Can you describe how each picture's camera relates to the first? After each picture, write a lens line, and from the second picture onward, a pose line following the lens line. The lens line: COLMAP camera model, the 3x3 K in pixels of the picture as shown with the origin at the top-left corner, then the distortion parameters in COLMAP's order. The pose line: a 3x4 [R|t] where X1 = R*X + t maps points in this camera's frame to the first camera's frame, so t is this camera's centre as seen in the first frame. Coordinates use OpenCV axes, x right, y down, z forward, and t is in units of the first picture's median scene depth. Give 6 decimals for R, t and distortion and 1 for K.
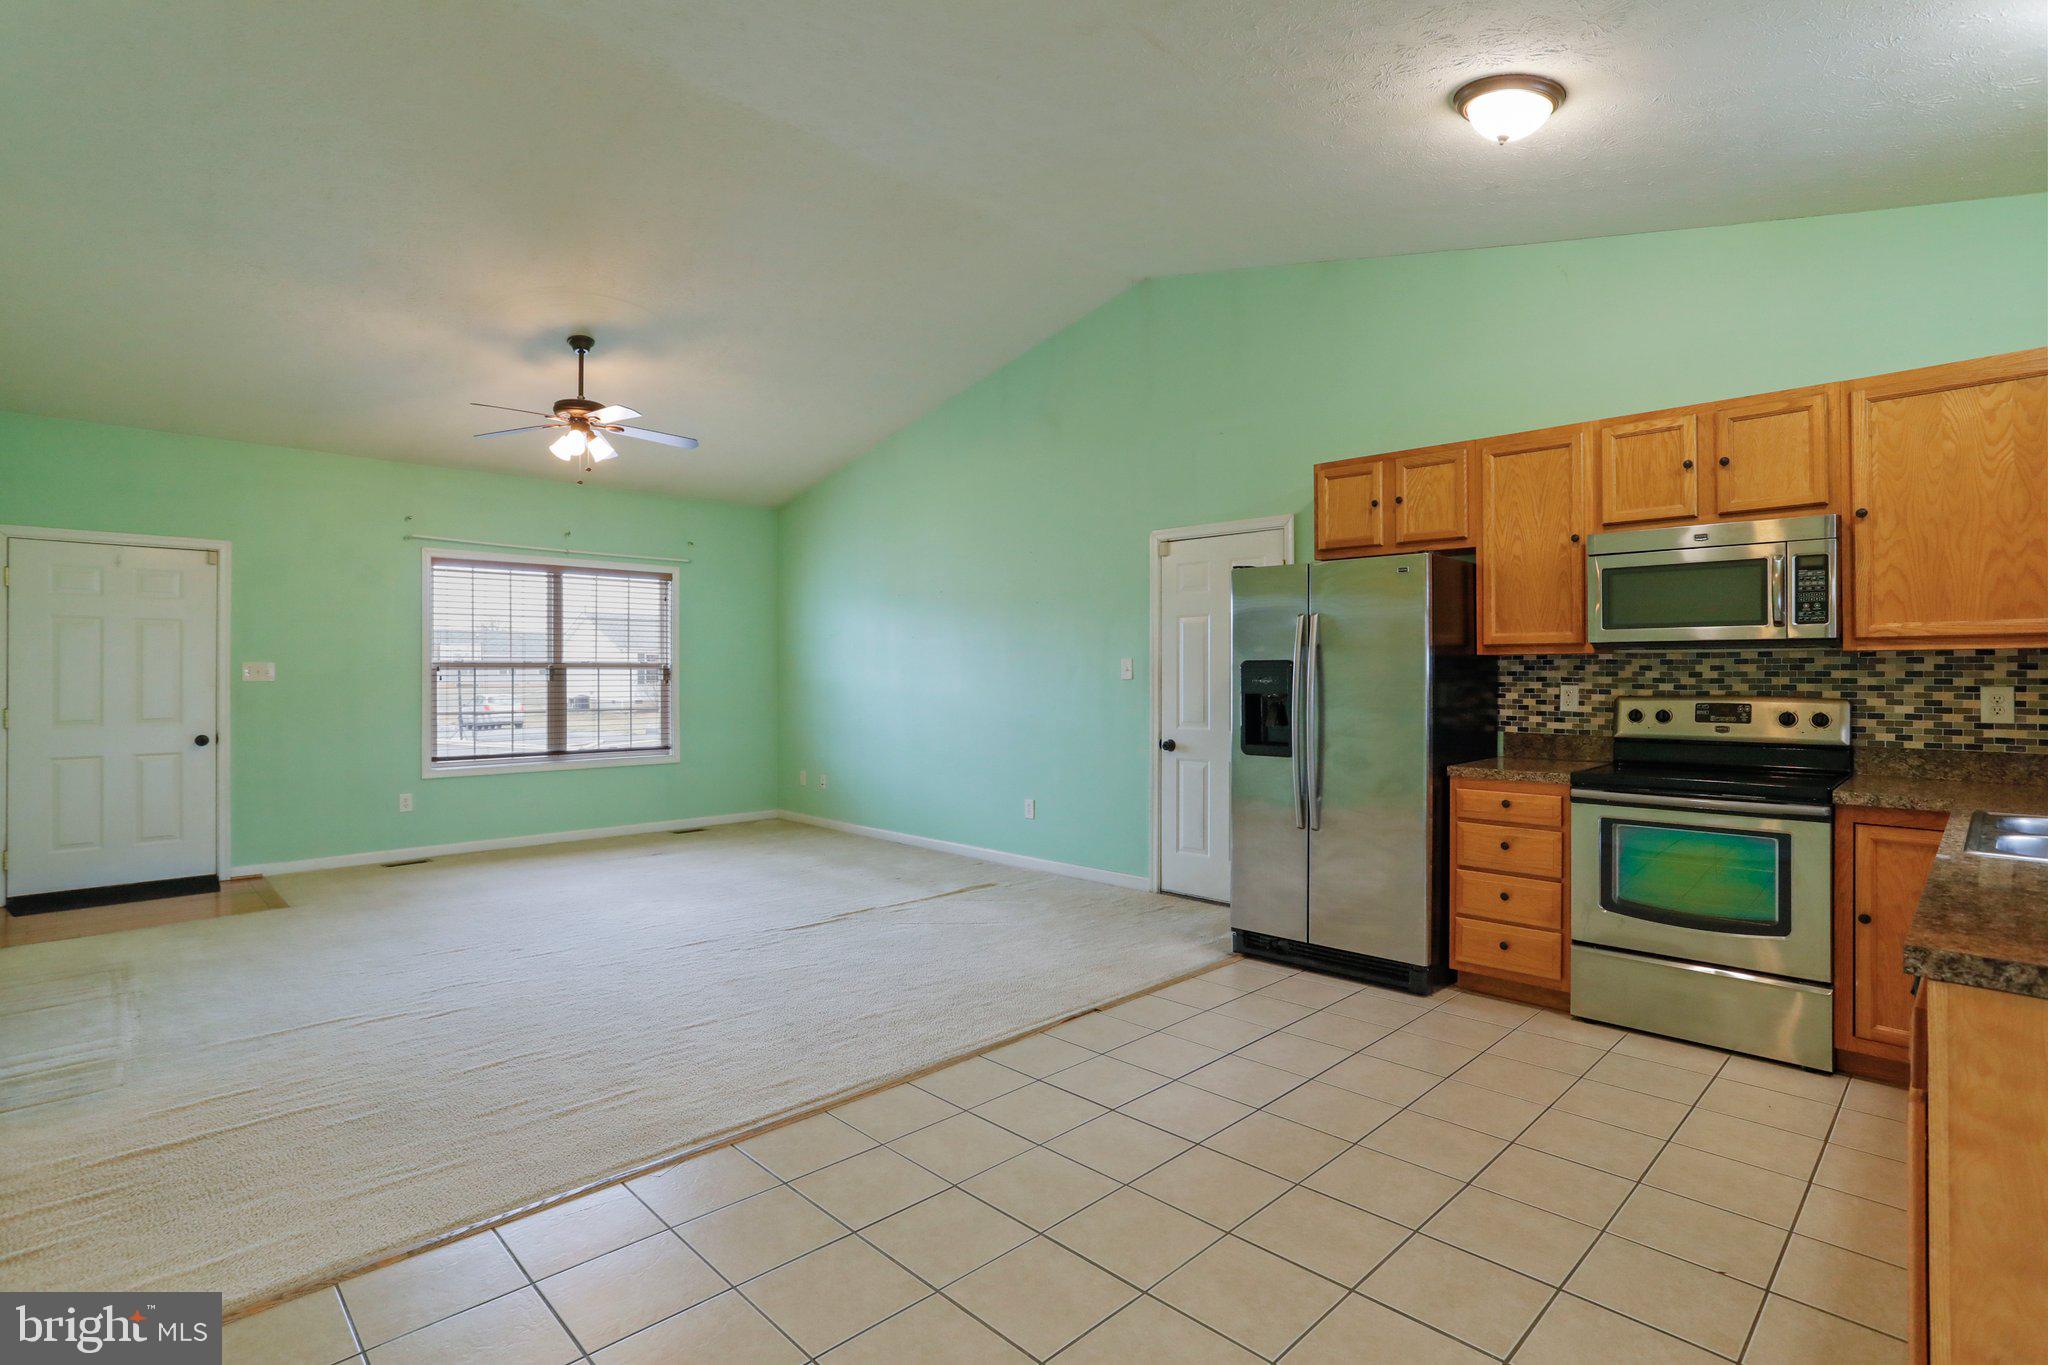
lens RADIAL K [[1002.6, 0, 1022.4], [0, 1002.6, 668.3], [0, 0, 1]] dist [-0.043752, 0.023651]
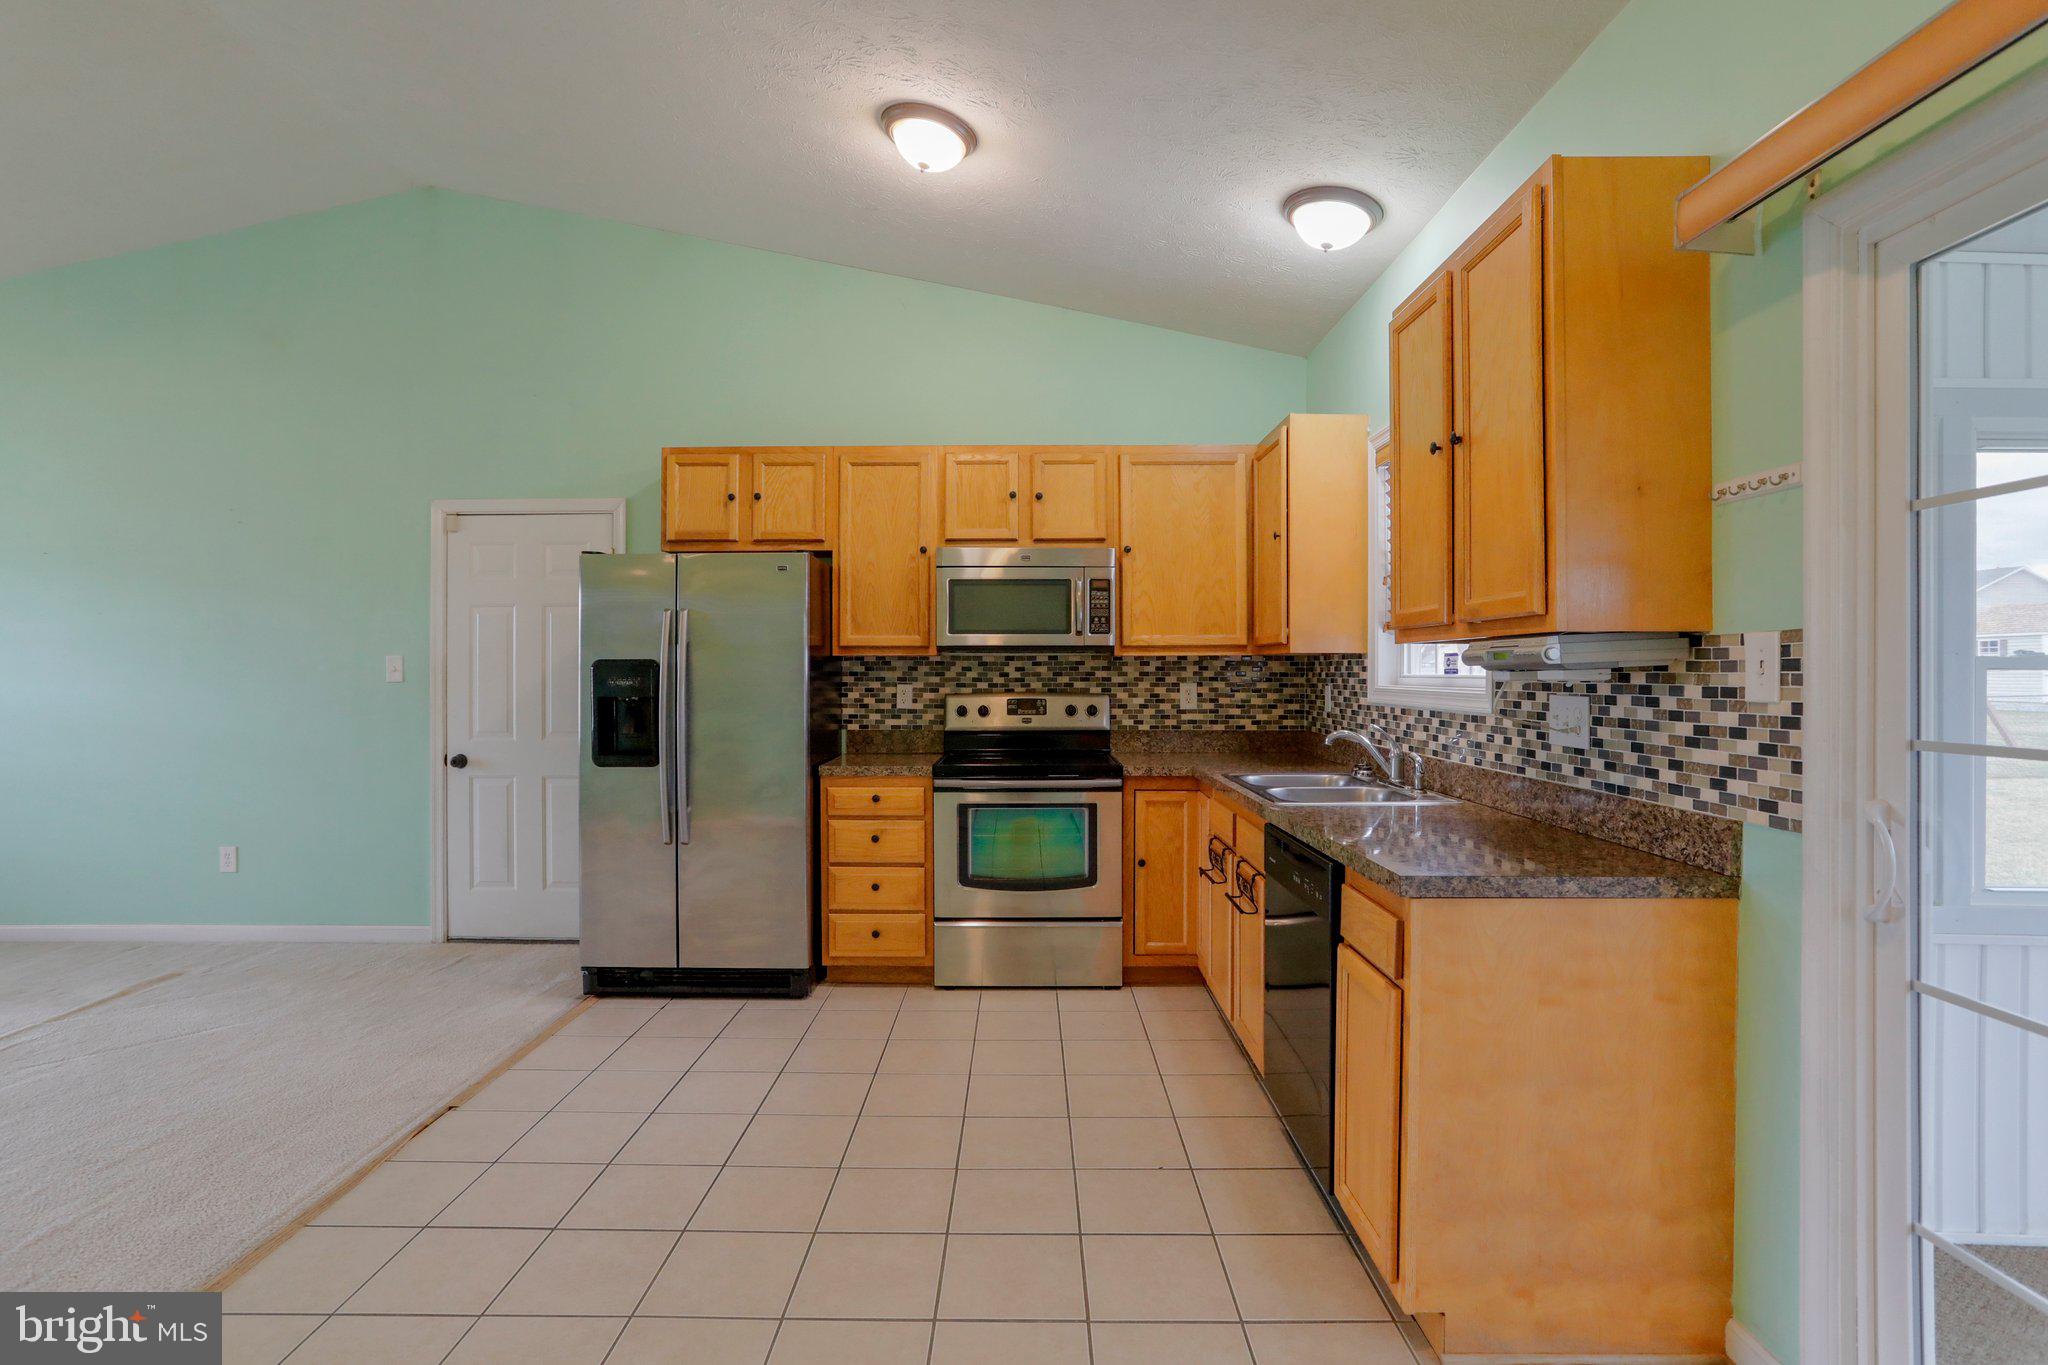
lens RADIAL K [[1002.6, 0, 1018.0], [0, 1002.6, 673.4], [0, 0, 1]] dist [-0.043752, 0.023651]
pose [[0.710622, -0.001480, 0.703573, -0.150062], [-0.002254, 0.999988, 0.004381, -0.000497], [-0.703571, -0.004699, 0.710610, 0.143134]]
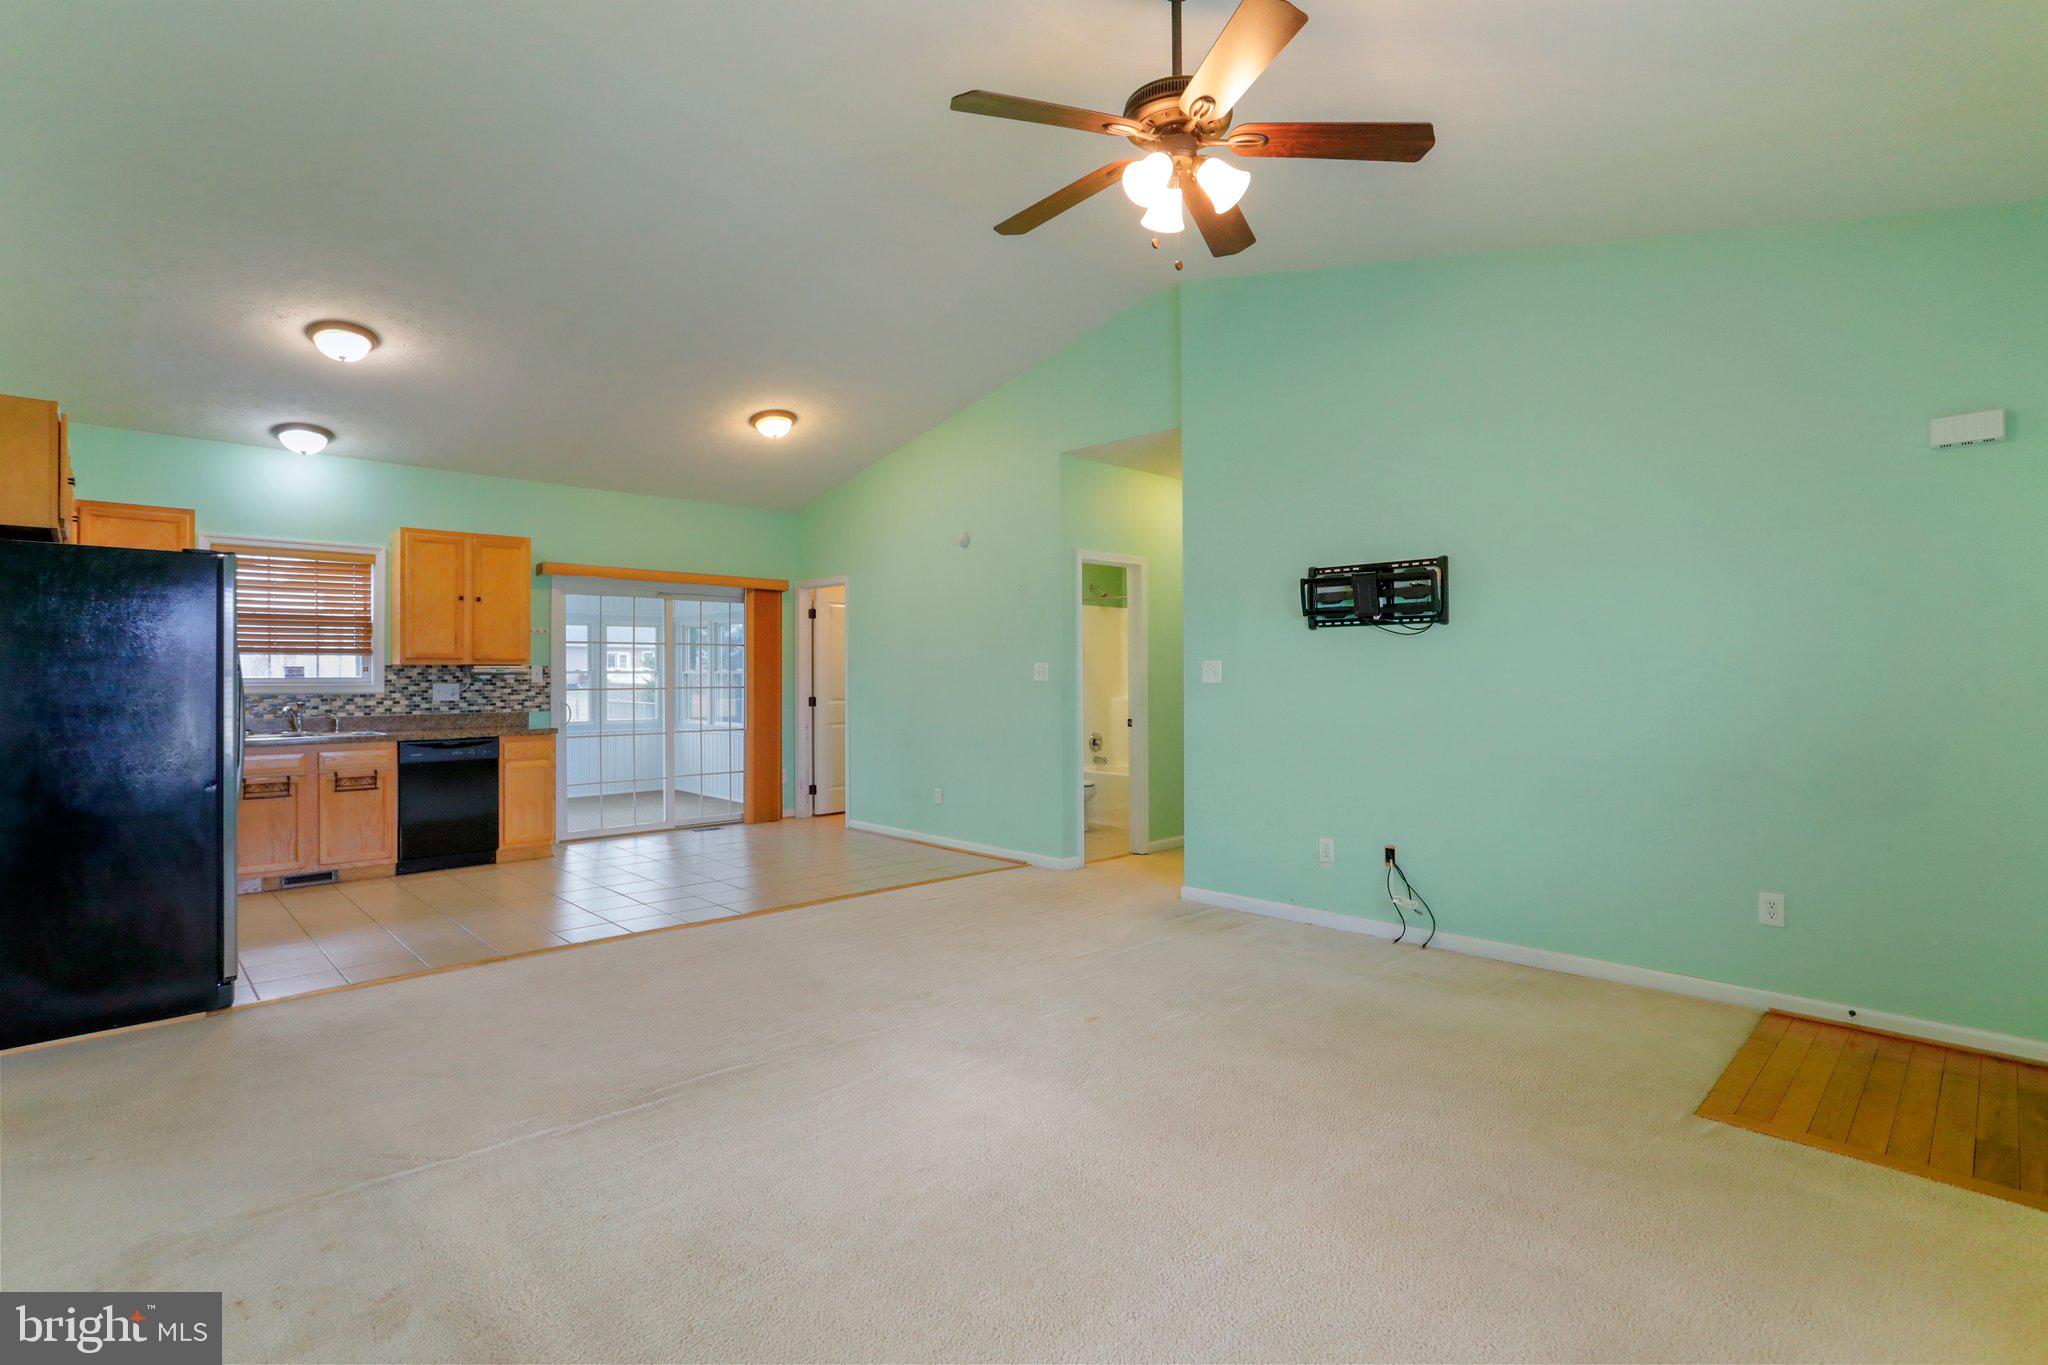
lens RADIAL K [[1002.6, 0, 1032.8], [0, 1002.6, 672.0], [0, 0, 1]] dist [-0.043752, 0.023651]
pose [[-0.999985, 0.003609, -0.004221, -0.552151], [0.003642, 0.999963, -0.007787, 0.012489], [0.004192, -0.007802, -0.999961, 2.197632]]
